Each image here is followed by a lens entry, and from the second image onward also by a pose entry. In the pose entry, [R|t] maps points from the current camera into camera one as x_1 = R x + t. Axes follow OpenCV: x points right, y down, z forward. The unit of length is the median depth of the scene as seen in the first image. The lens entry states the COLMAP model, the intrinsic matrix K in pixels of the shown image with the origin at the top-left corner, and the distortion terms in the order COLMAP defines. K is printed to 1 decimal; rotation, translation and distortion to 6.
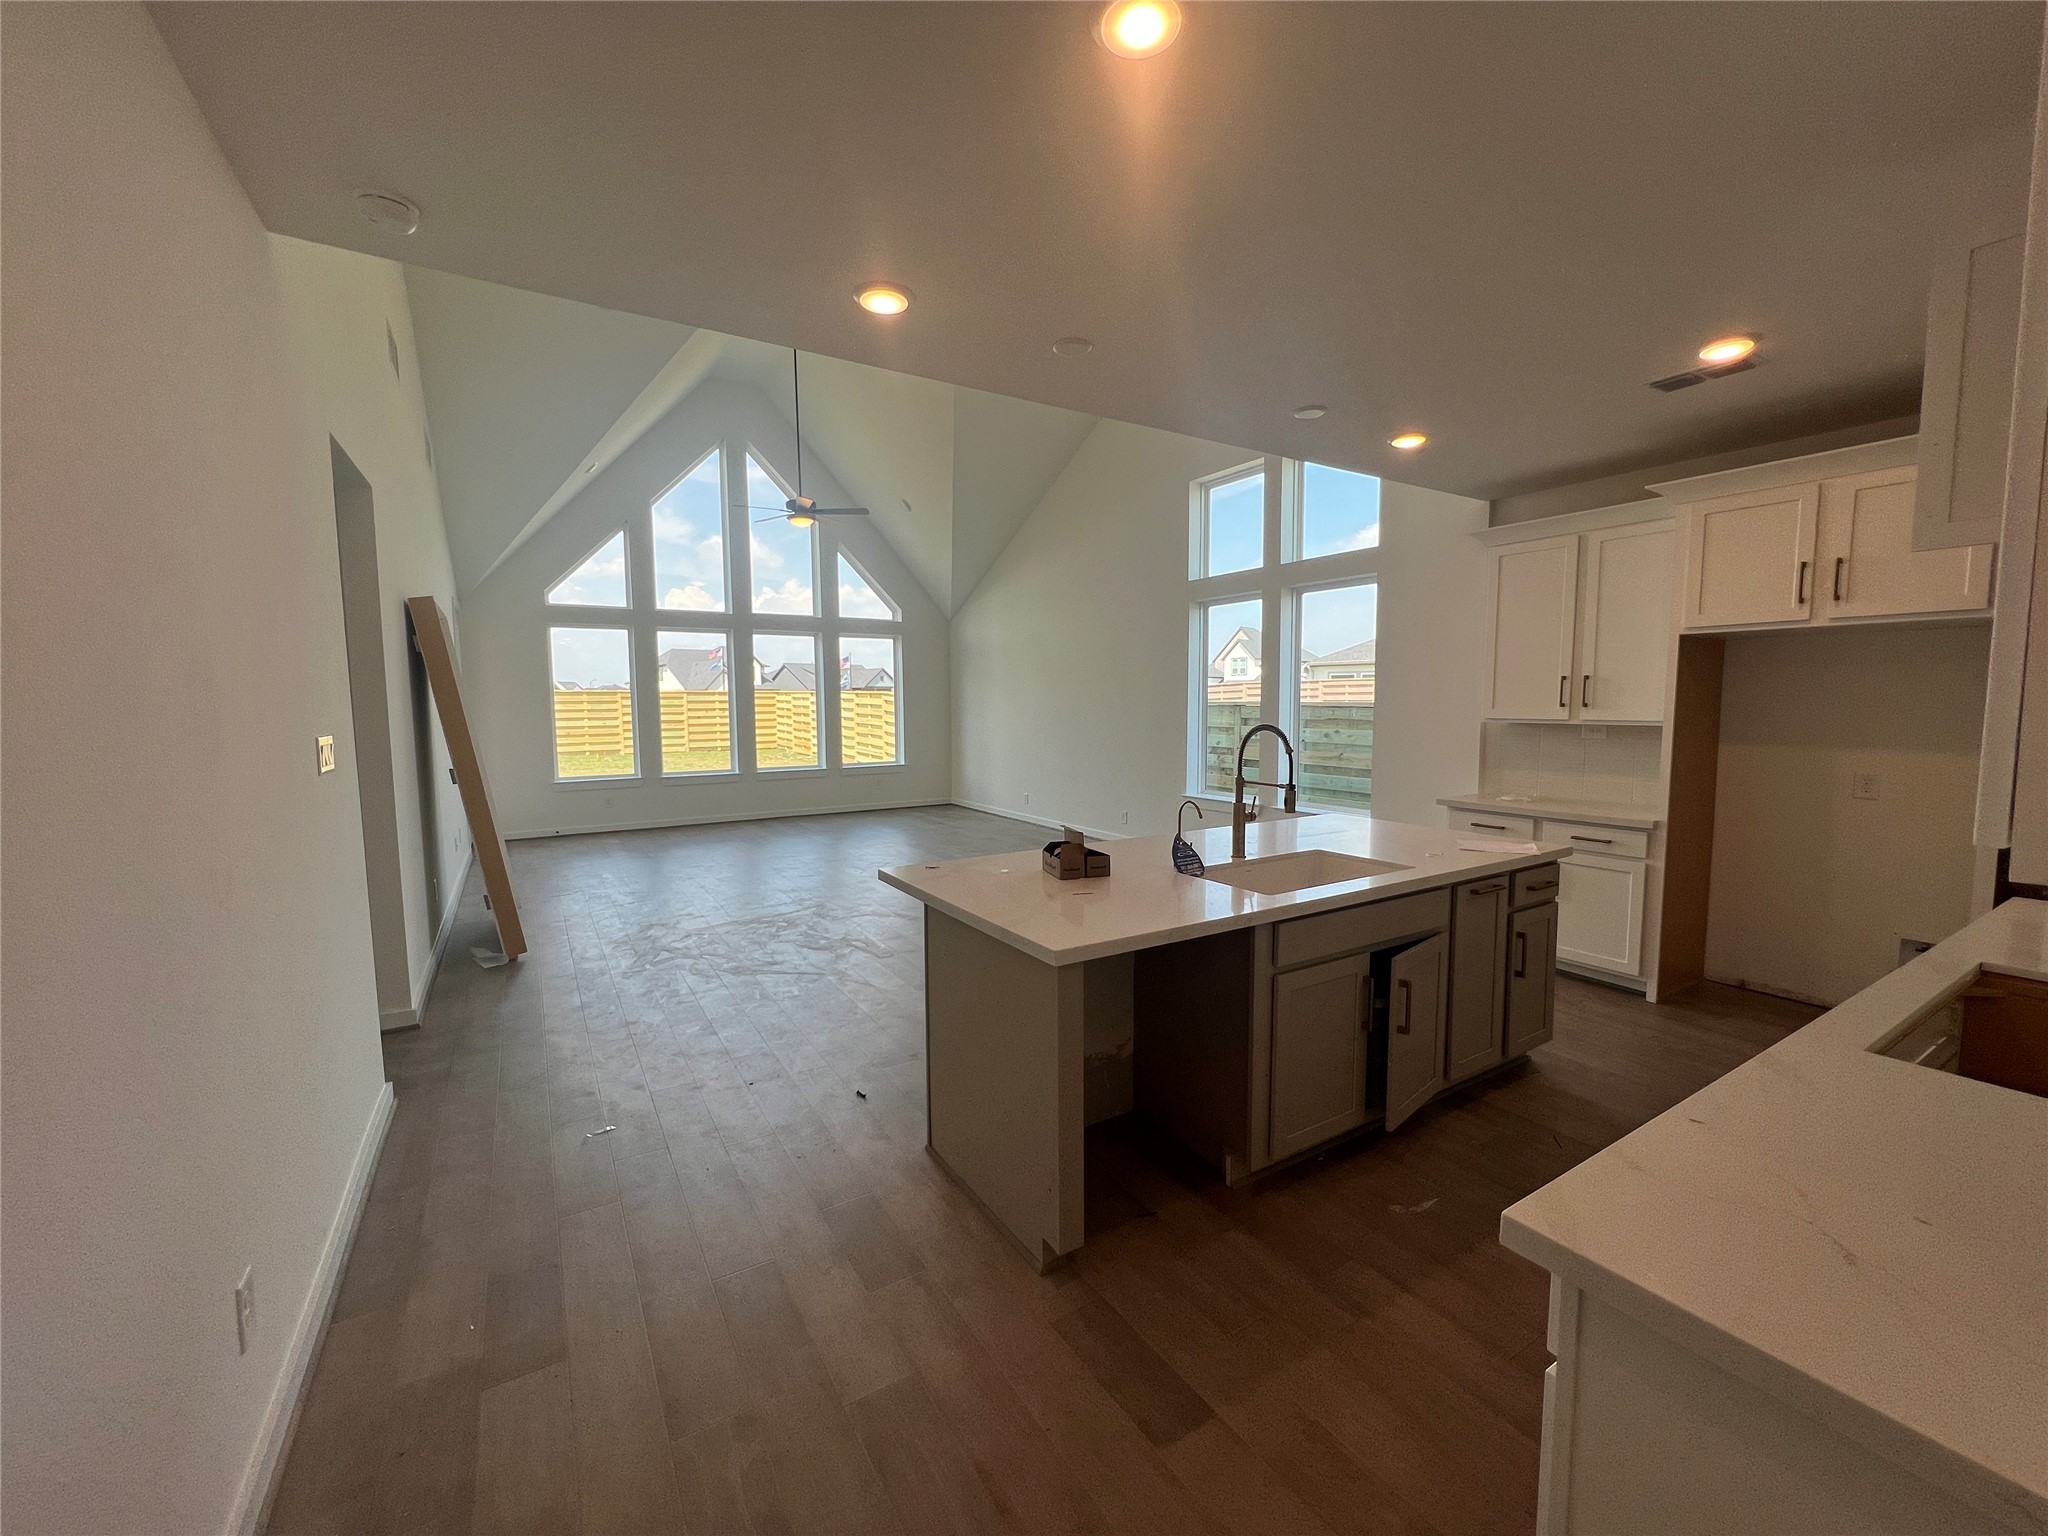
lens RADIAL K [[813.8, 0, 1026.6], [0, 813.8, 770.6], [0, 0, 1]] dist [-0.006527, 0.000286]
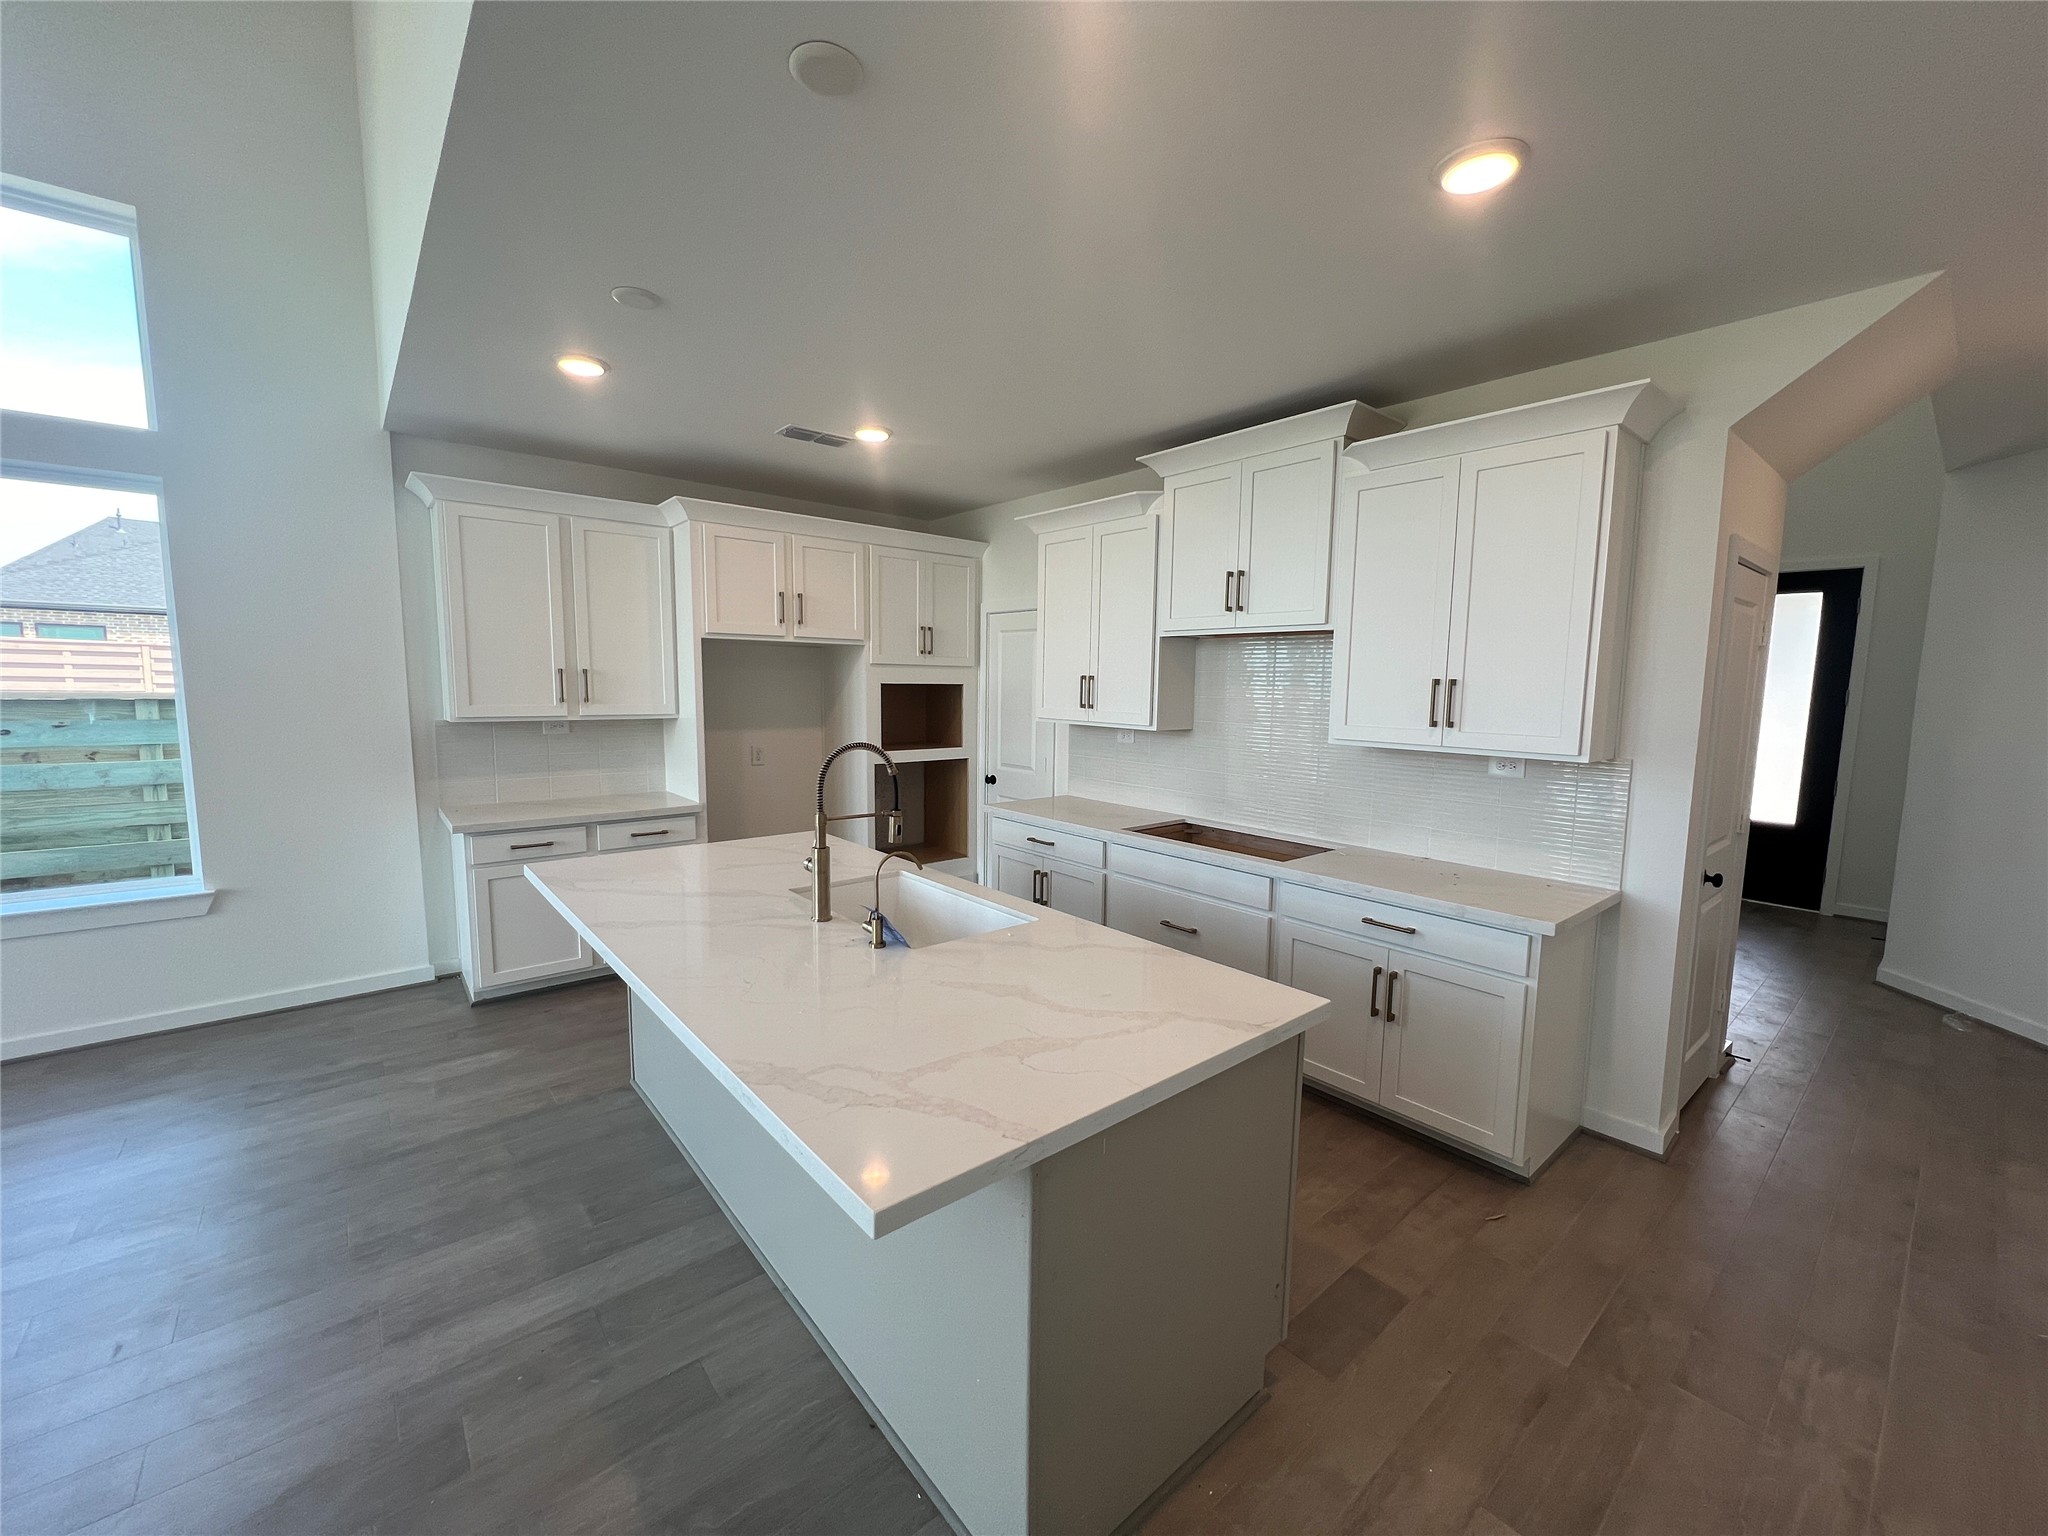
lens RADIAL K [[813.8, 0, 1029.2], [0, 813.8, 773.0], [0, 0, 1]] dist [-0.006527, 0.000286]
pose [[-0.158923, -0.088360, 0.983329, -0.133805], [0.078519, 0.991701, 0.101802, -0.020466], [-0.984164, 0.093389, -0.150666, 0.252243]]
